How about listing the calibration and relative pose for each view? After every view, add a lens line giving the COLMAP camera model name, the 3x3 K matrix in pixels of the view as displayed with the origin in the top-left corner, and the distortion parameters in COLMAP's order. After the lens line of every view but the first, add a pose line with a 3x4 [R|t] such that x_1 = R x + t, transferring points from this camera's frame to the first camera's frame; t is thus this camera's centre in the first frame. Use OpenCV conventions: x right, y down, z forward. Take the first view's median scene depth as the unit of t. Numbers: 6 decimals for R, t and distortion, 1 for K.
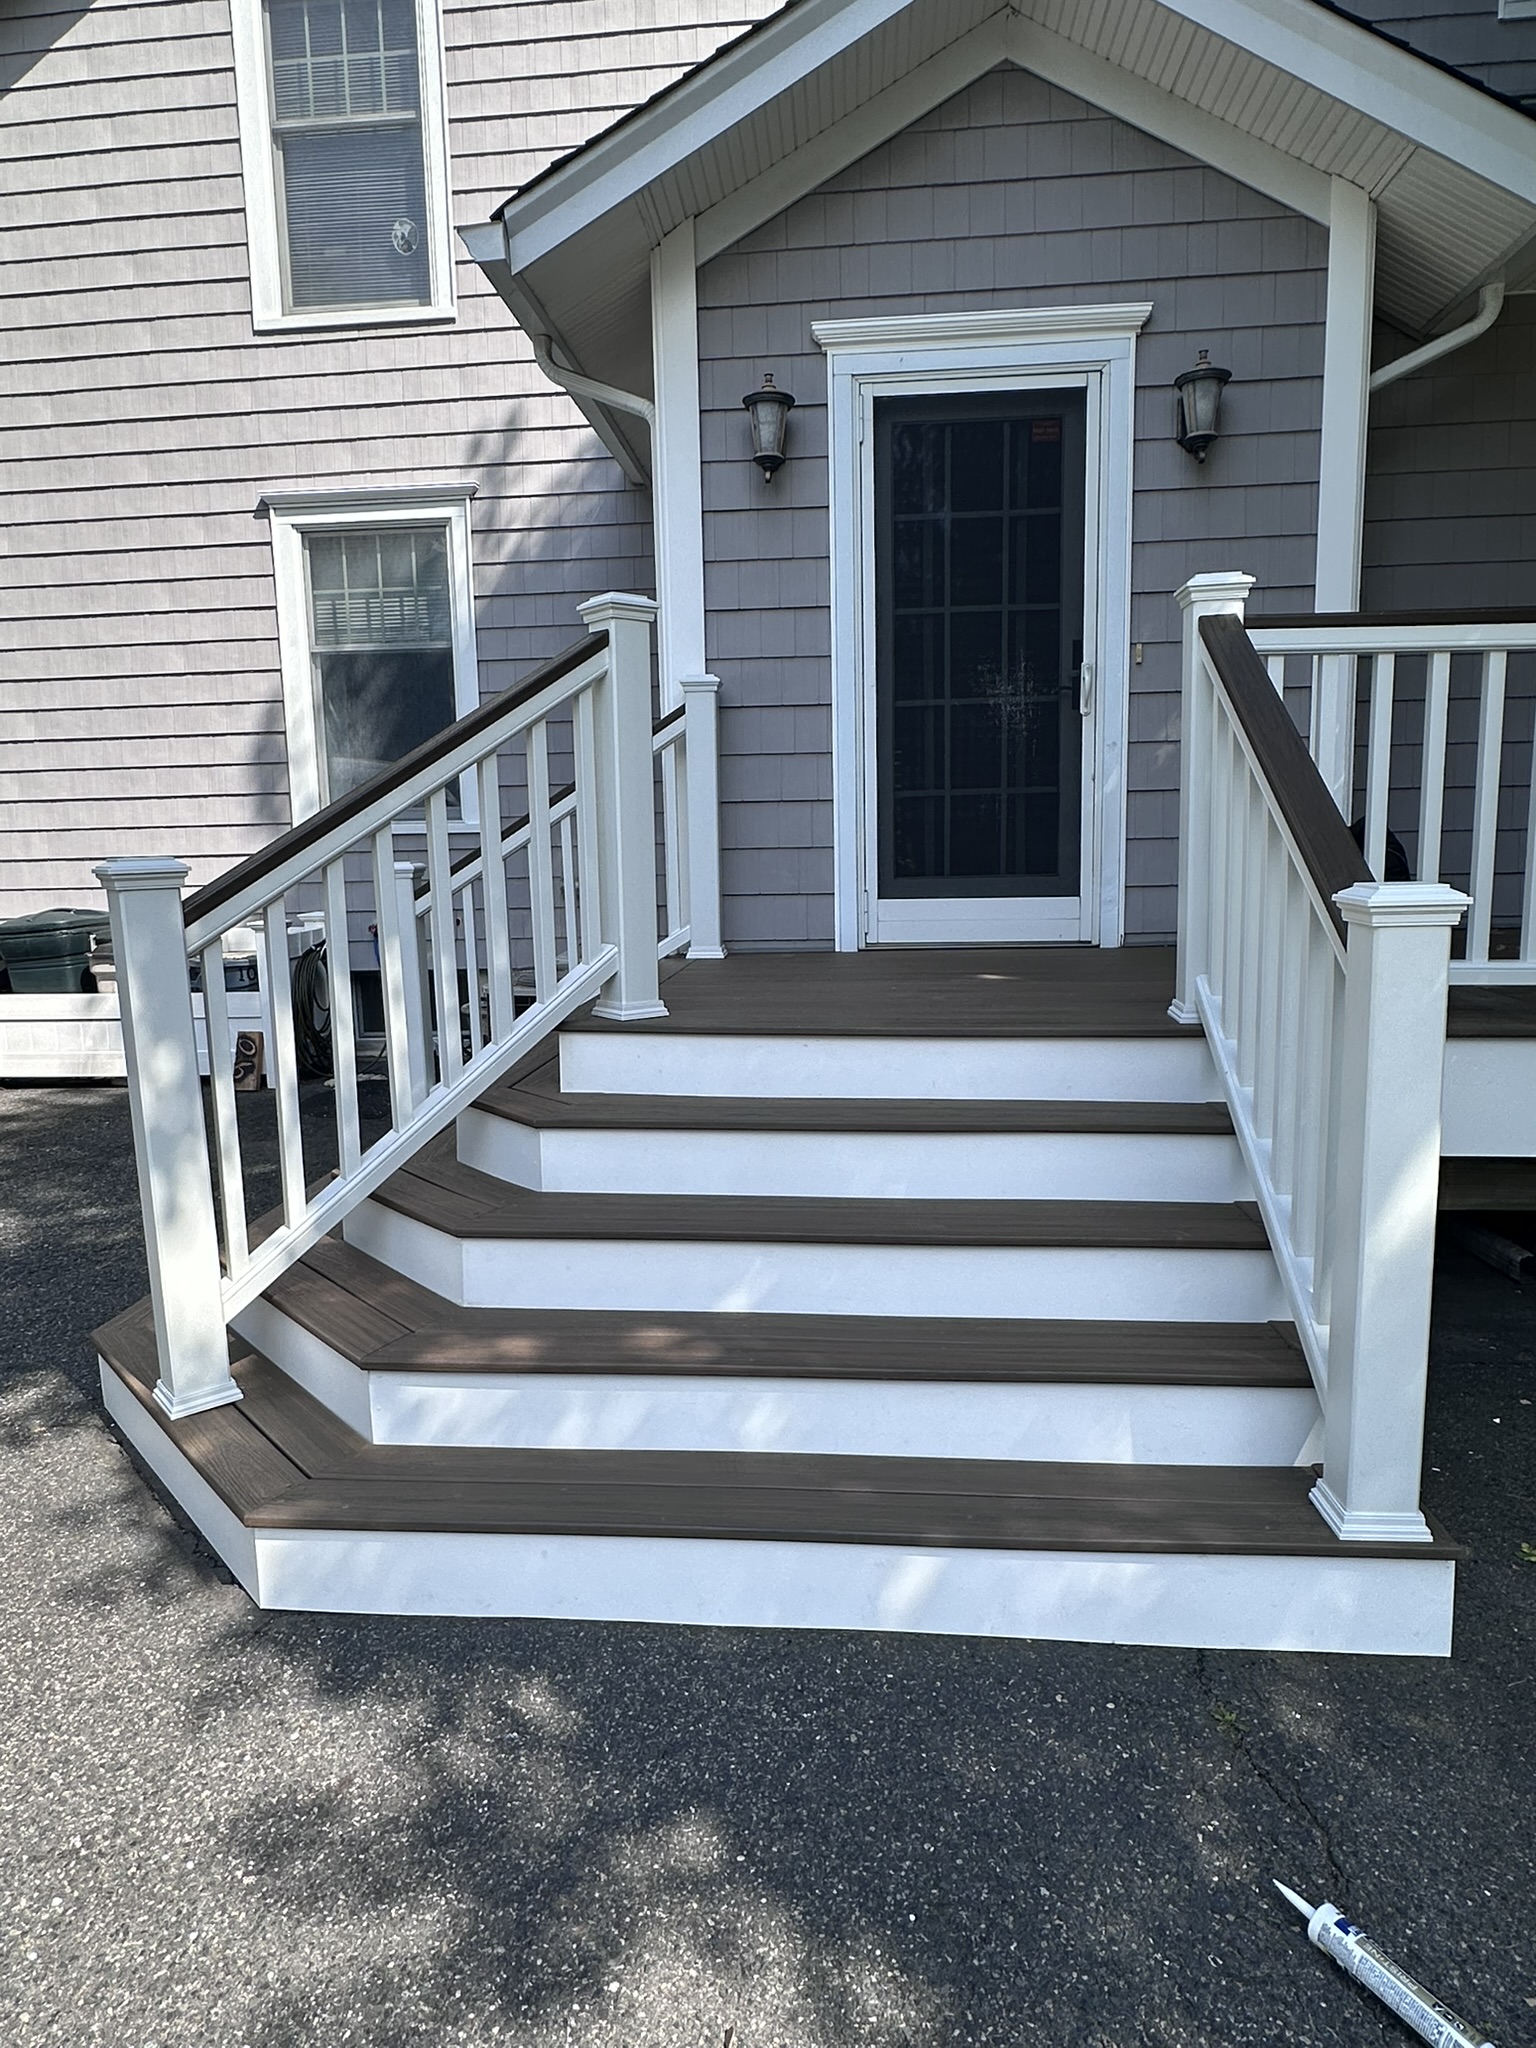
lens RADIAL K [[1262.6, 0, 769.6], [0, 1262.6, 1023.3], [0, 0, 1]] dist [-0.008694, -0.000950]
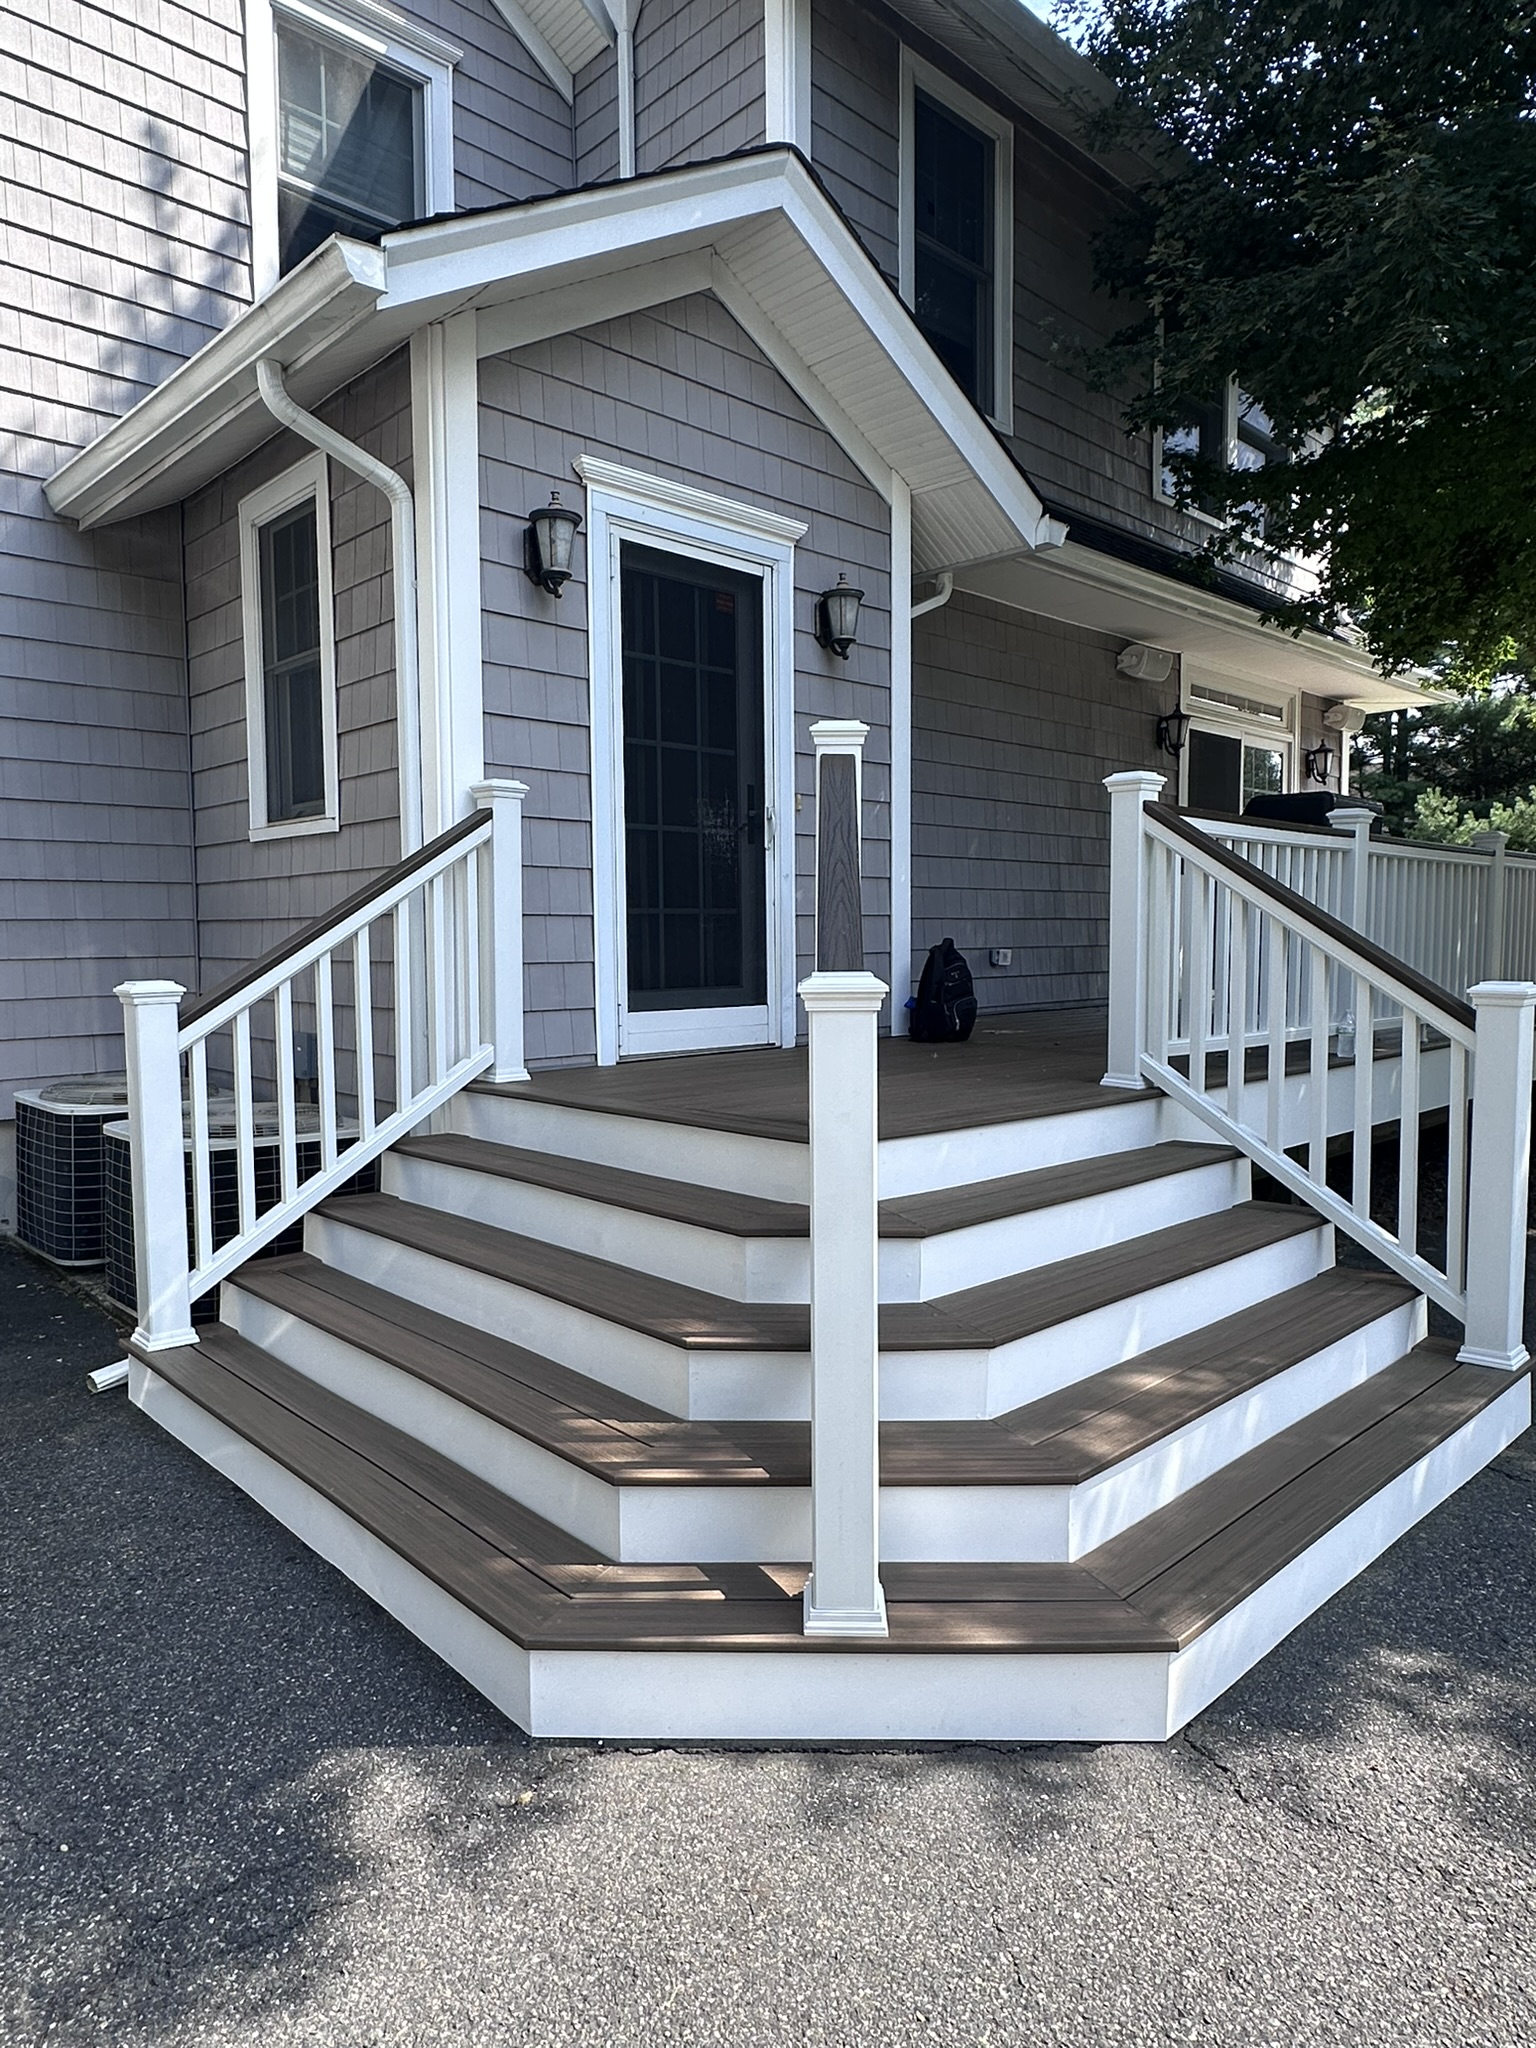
lens RADIAL K [[1262.6, 0, 774.6], [0, 1262.6, 1015.9], [0, 0, 1]] dist [-0.008694, -0.000950]
pose [[0.657461, -0.031225, 0.752842, -0.645506], [0.103178, 0.993460, -0.048900, -0.035910], [-0.746391, 0.109826, 0.656383, 0.257484]]
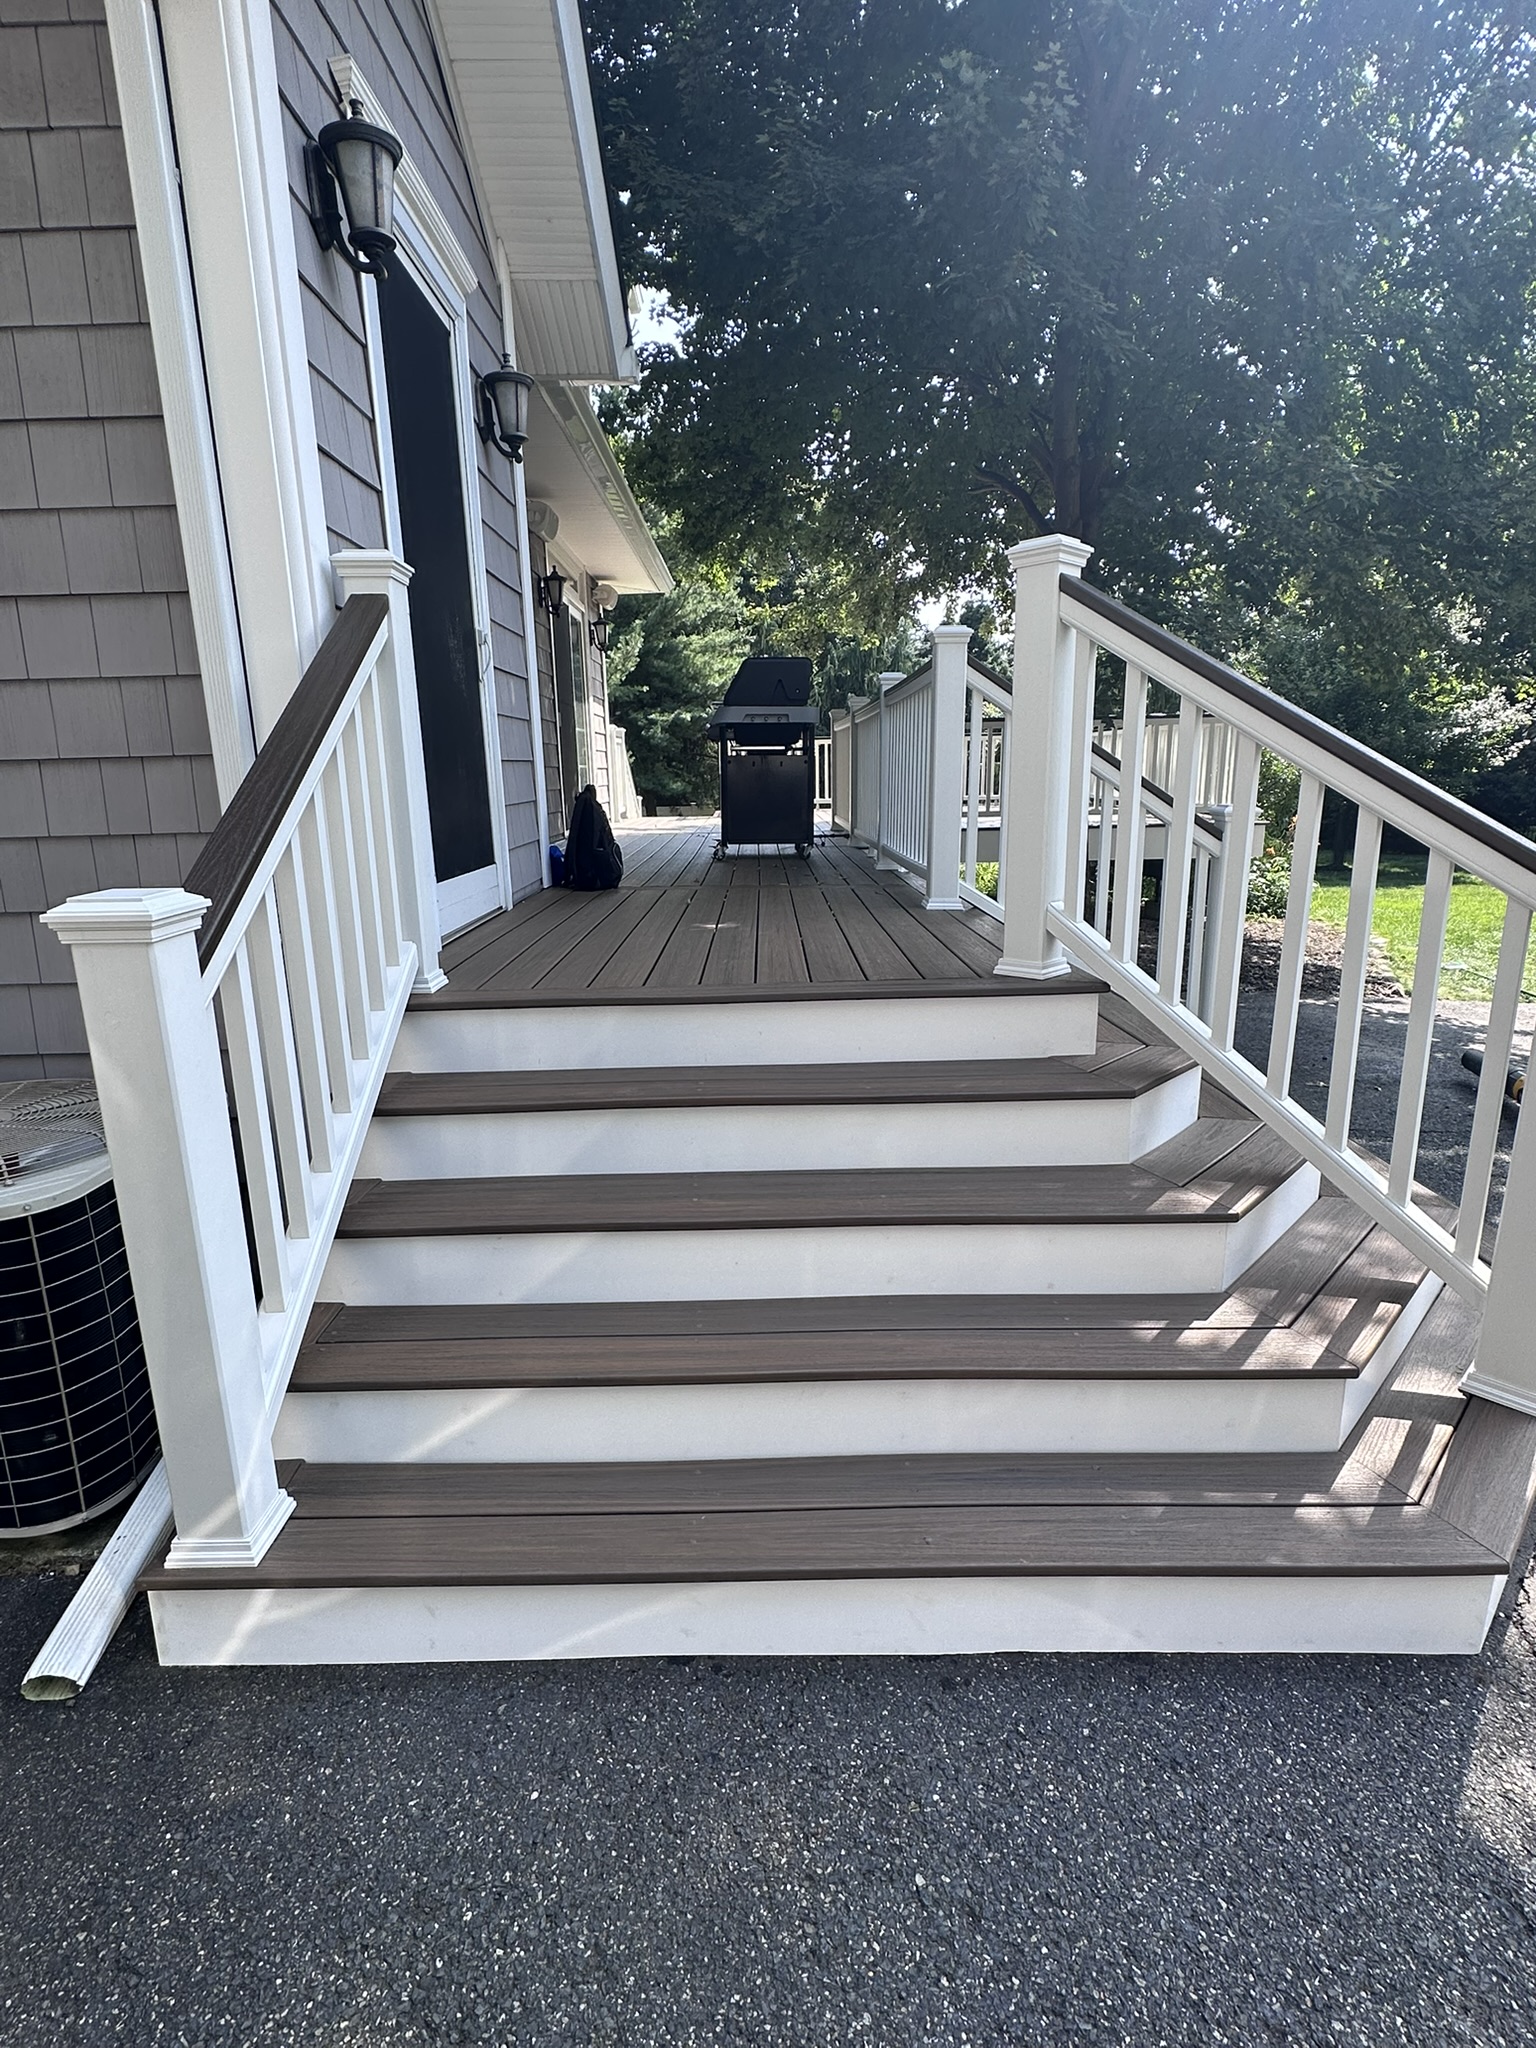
lens RADIAL K [[1022.6, 0, 763.3], [0, 1022.6, 1017.3], [0, 0, 1]] dist [-0.001698, 0.000384]
pose [[-0.089031, -0.210313, 0.973572, -0.636275], [0.169901, 0.959921, 0.222902, -0.136936], [-0.981431, 0.185256, -0.049730, 0.900325]]
